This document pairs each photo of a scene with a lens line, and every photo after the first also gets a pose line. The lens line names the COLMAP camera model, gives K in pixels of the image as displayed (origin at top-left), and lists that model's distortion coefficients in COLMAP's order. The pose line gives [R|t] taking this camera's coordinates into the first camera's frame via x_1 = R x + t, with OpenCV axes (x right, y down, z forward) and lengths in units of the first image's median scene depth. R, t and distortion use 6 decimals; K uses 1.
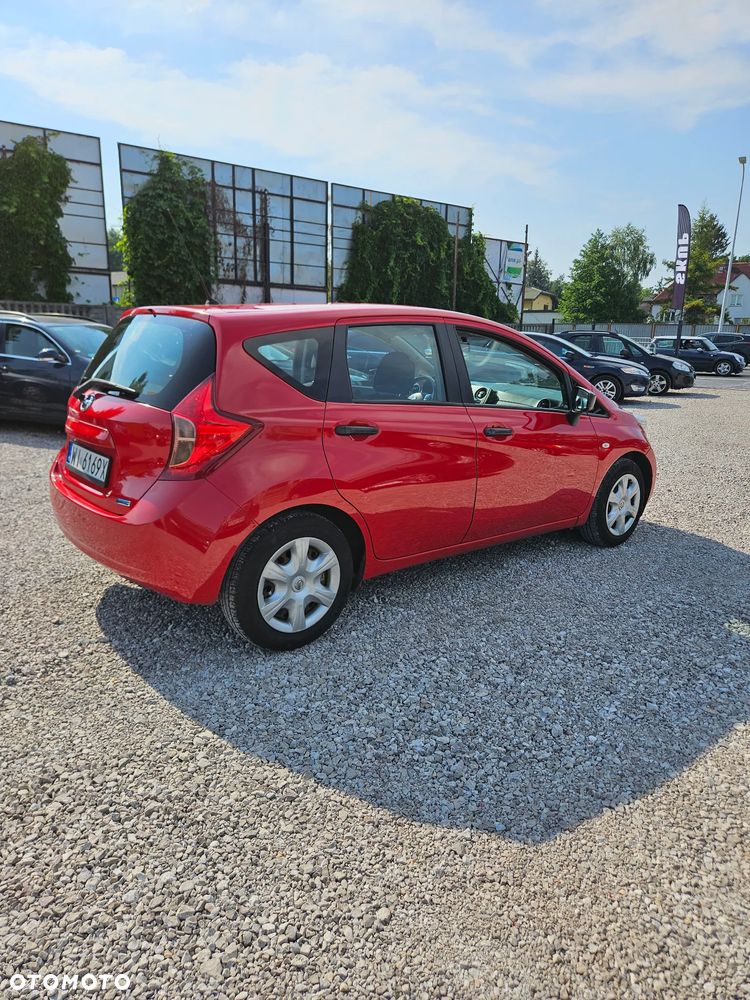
lens RADIAL K [[679.0, 0, 378.4], [0, 679.0, 496.9], [0, 0, 1]] dist [0.067726, -0.051623]
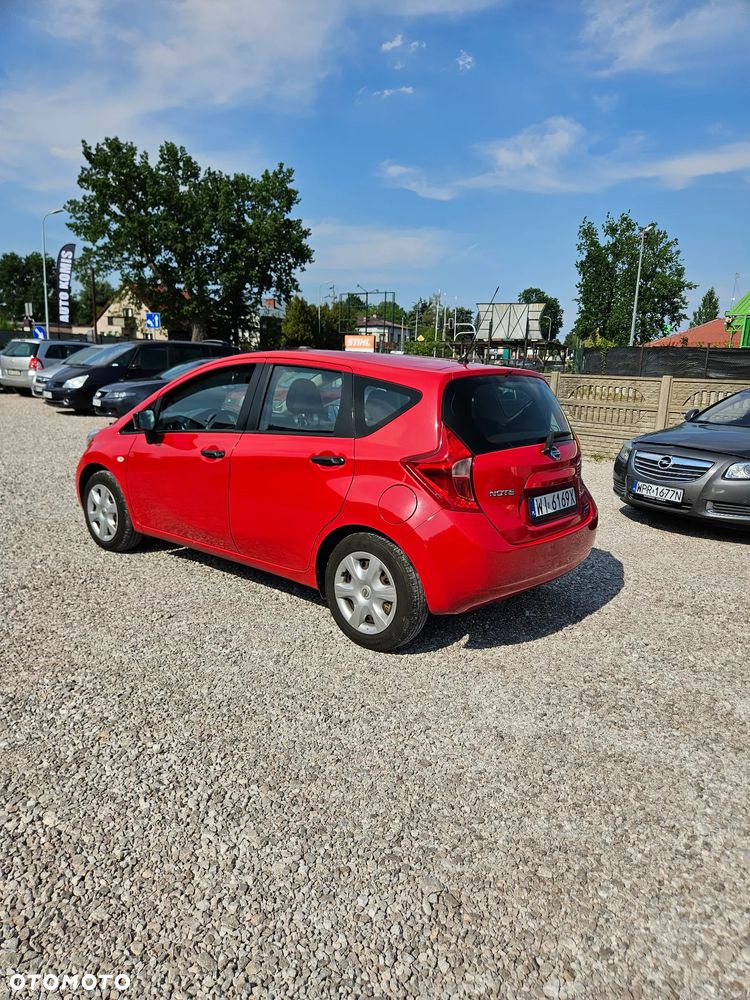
lens RADIAL K [[679.0, 0, 391.9], [0, 679.0, 514.1], [0, 0, 1]] dist [0.067726, -0.051623]
pose [[-0.162360, -0.245495, 0.955705, -0.222400], [0.189592, 0.942747, 0.274376, -0.060230], [-0.968346, 0.225742, -0.106521, 0.205805]]
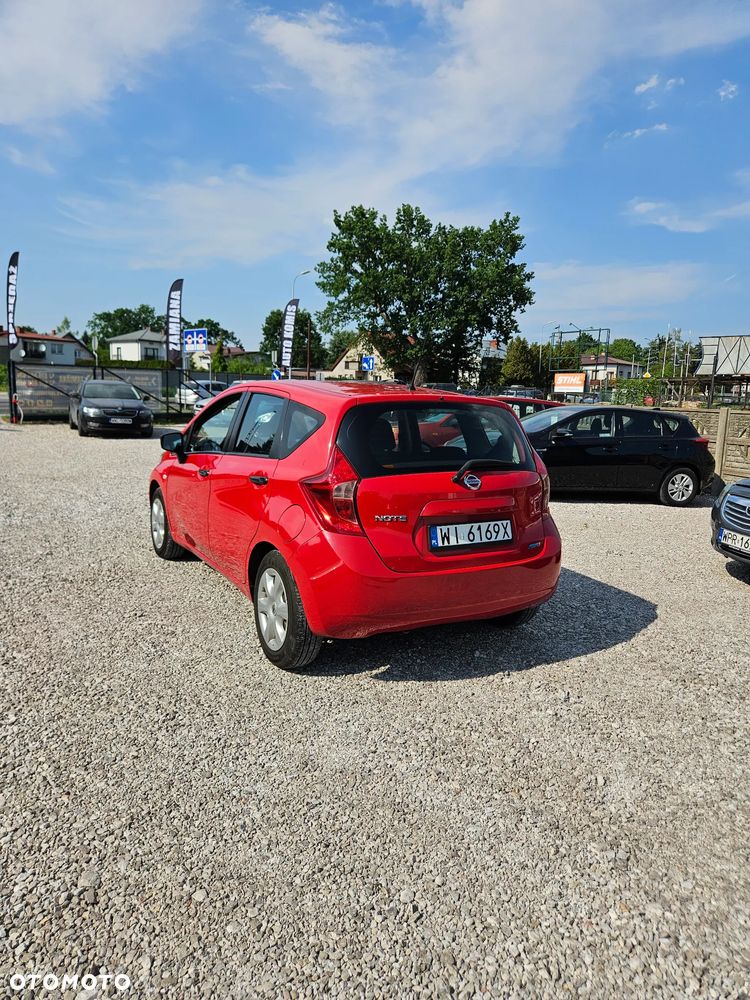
lens RADIAL K [[679.0, 0, 385.9], [0, 679.0, 495.5], [0, 0, 1]] dist [0.067726, -0.051623]
pose [[0.174442, -0.166225, 0.970536, -0.223746], [0.198121, 0.971416, 0.130766, -0.042133], [-0.964530, 0.169473, 0.202388, 0.131832]]
